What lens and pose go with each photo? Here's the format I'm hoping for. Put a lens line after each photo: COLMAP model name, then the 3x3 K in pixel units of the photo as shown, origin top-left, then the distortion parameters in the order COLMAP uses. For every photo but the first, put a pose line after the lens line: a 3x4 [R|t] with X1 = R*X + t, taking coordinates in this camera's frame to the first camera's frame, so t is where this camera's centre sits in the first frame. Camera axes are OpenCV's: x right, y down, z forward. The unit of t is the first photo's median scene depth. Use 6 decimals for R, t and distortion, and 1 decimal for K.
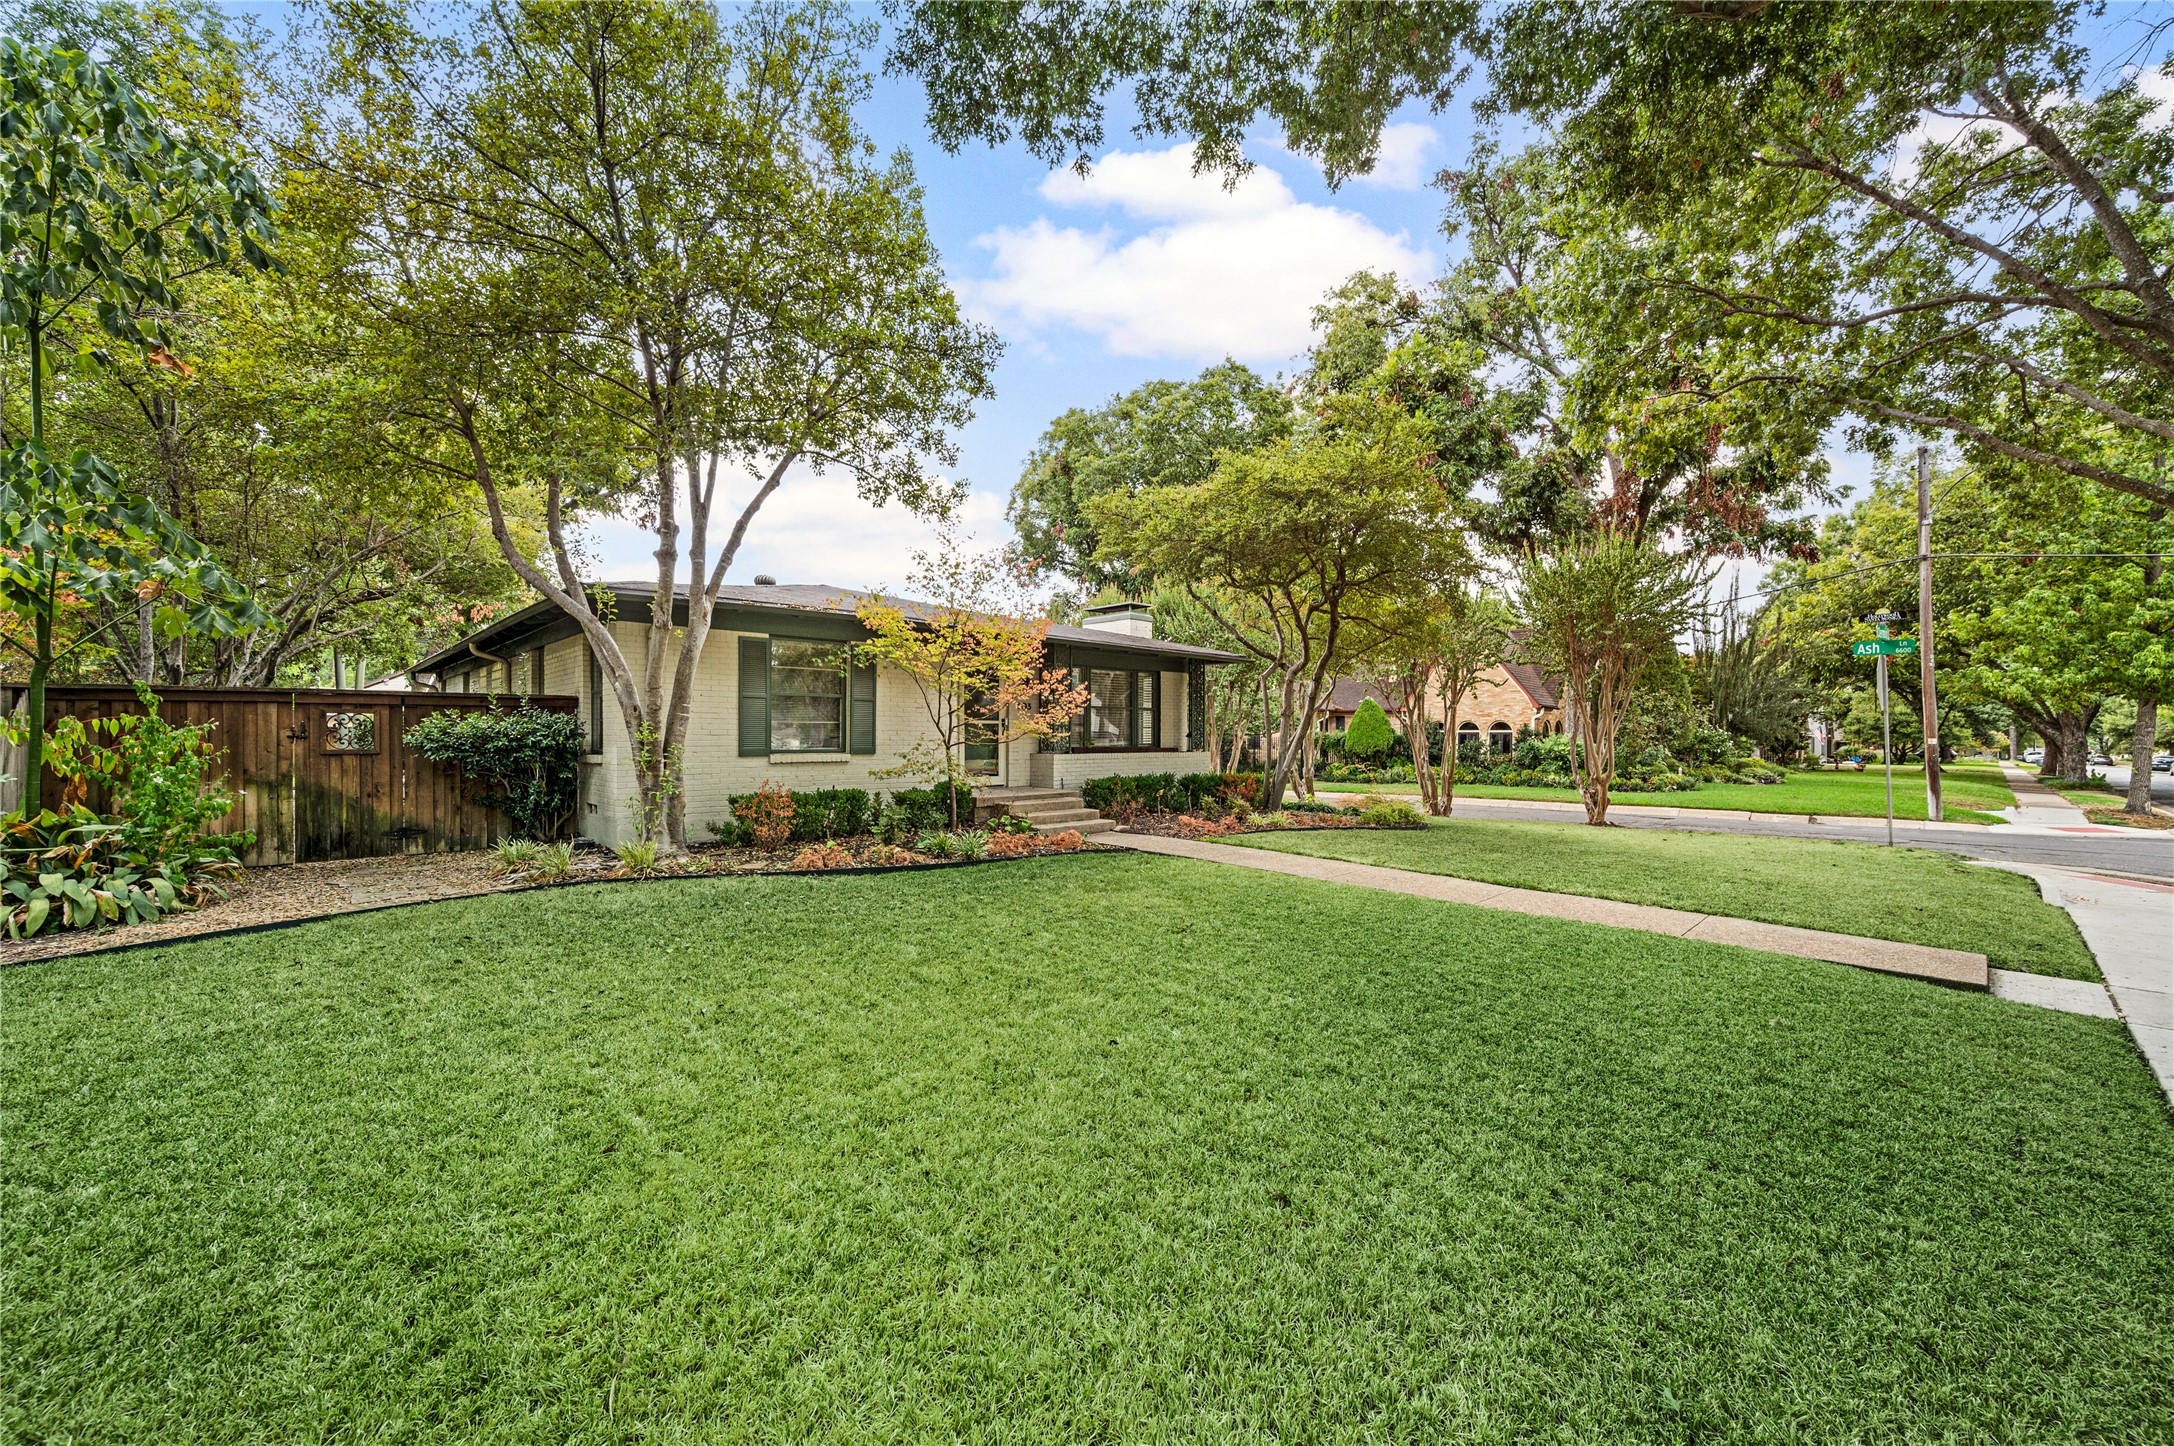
lens RADIAL K [[862.7, 0, 1093.9], [0, 862.7, 724.1], [0, 0, 1]] dist [-0.003714, -0.000289]
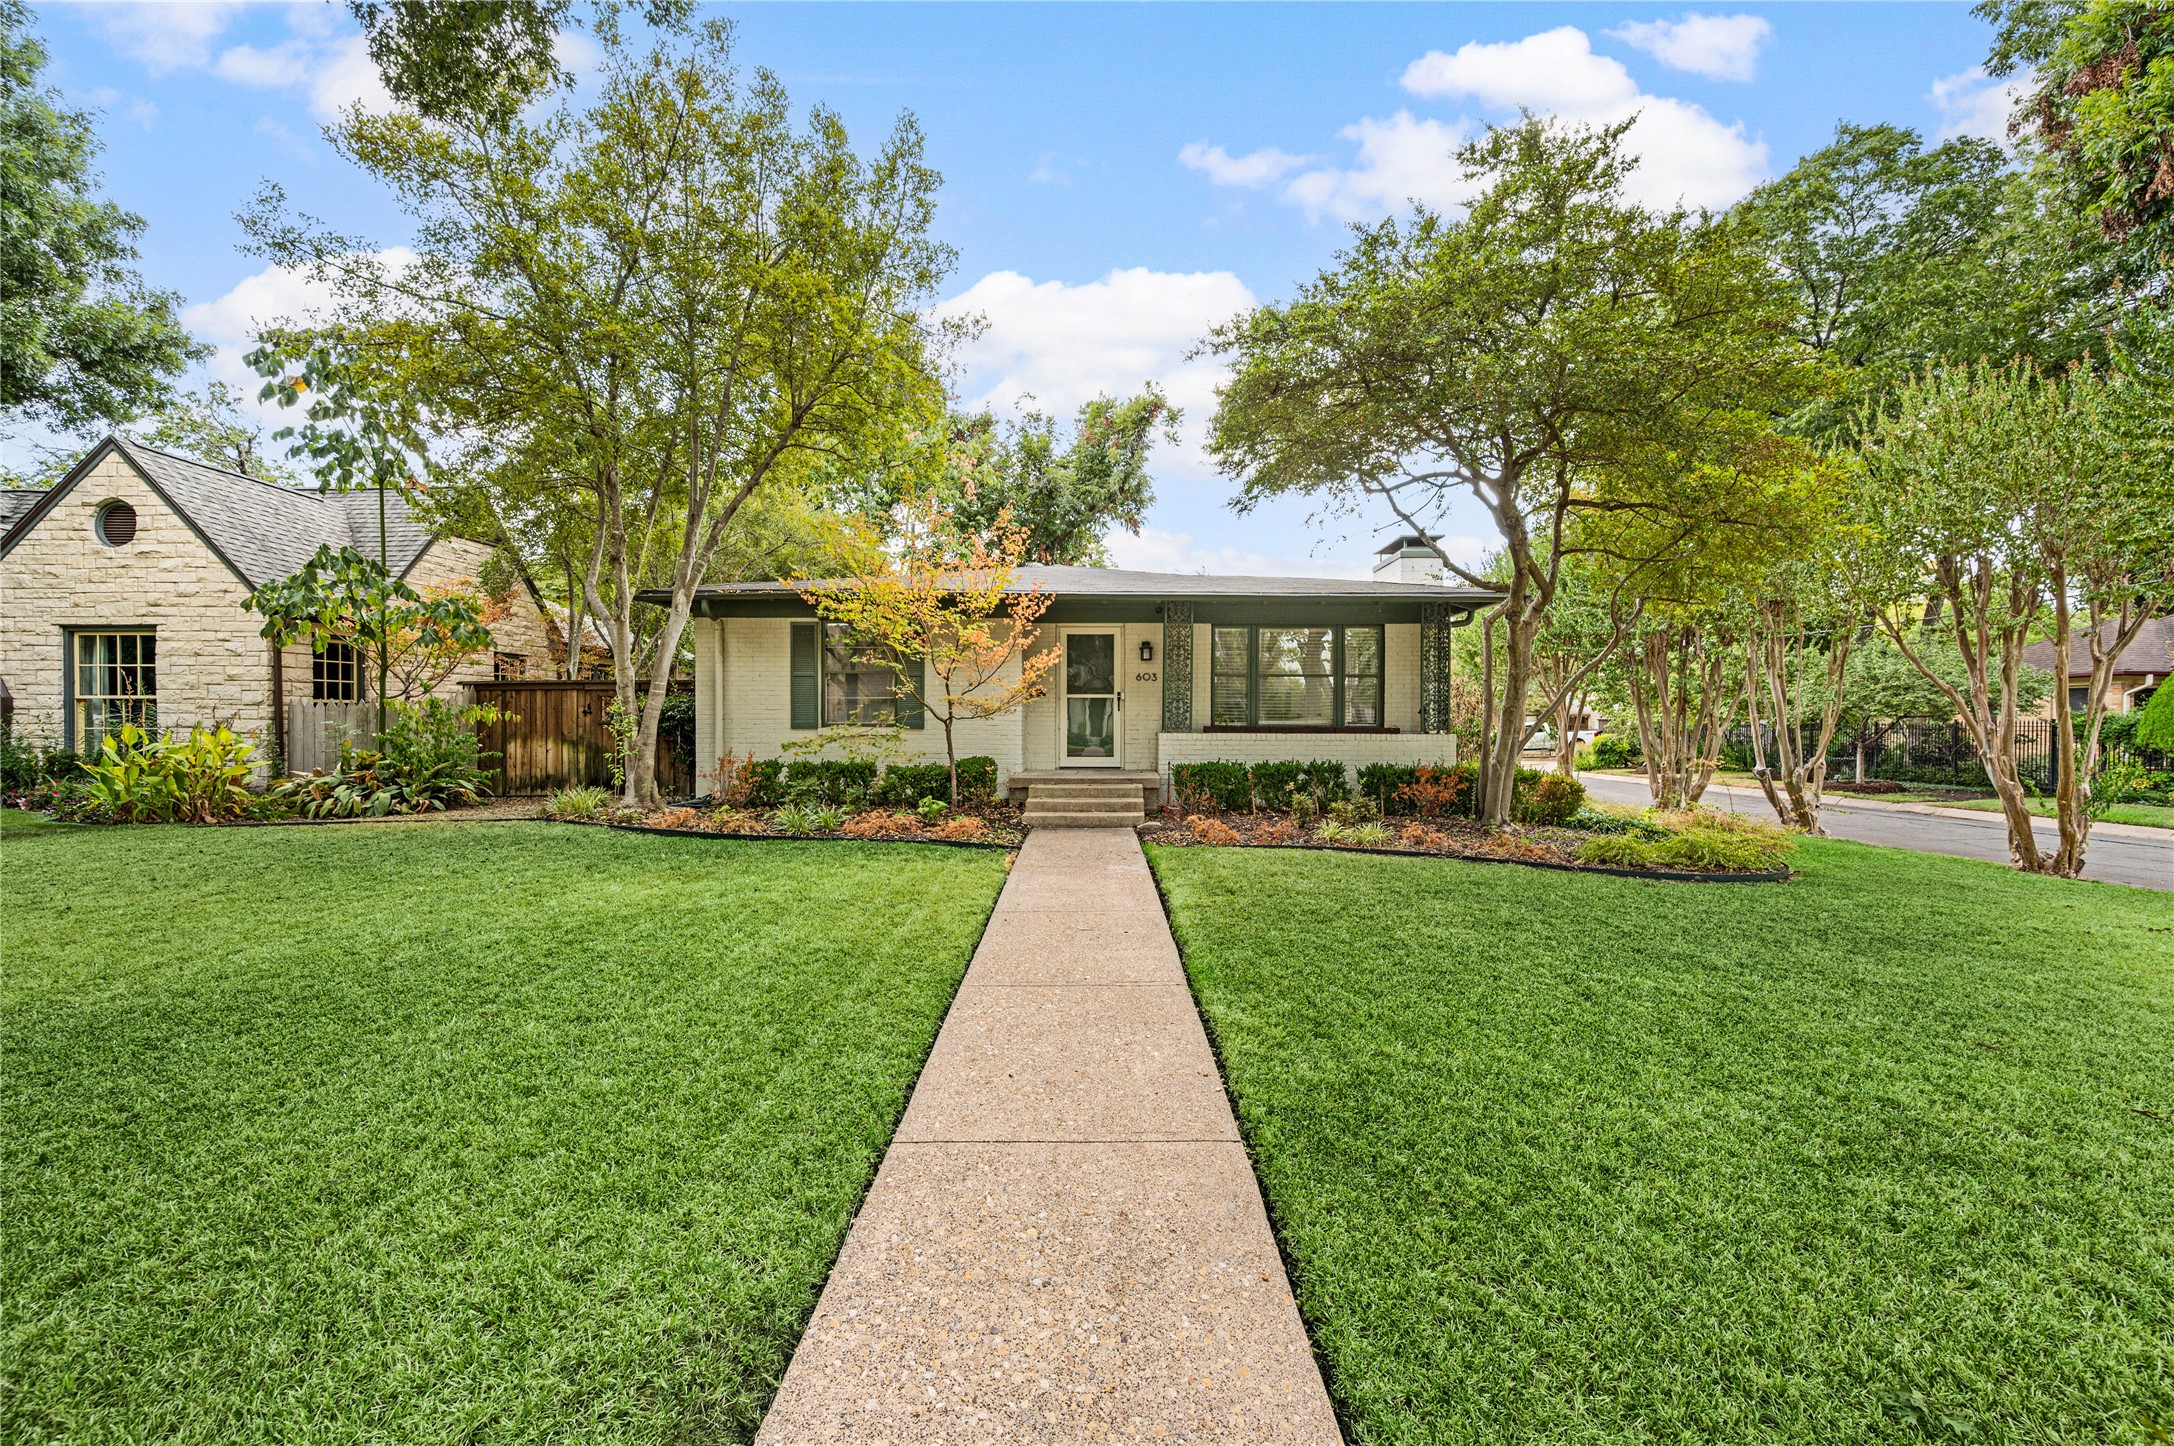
lens RADIAL K [[862.7, 0, 1093.9], [0, 862.7, 724.1], [0, 0, 1]] dist [-0.003714, -0.000289]
pose [[0.711158, 0.006319, -0.703004, 0.463196], [0.009917, 0.999770, 0.019018, 0.008109], [0.702962, -0.020496, 0.710932, 0.308027]]
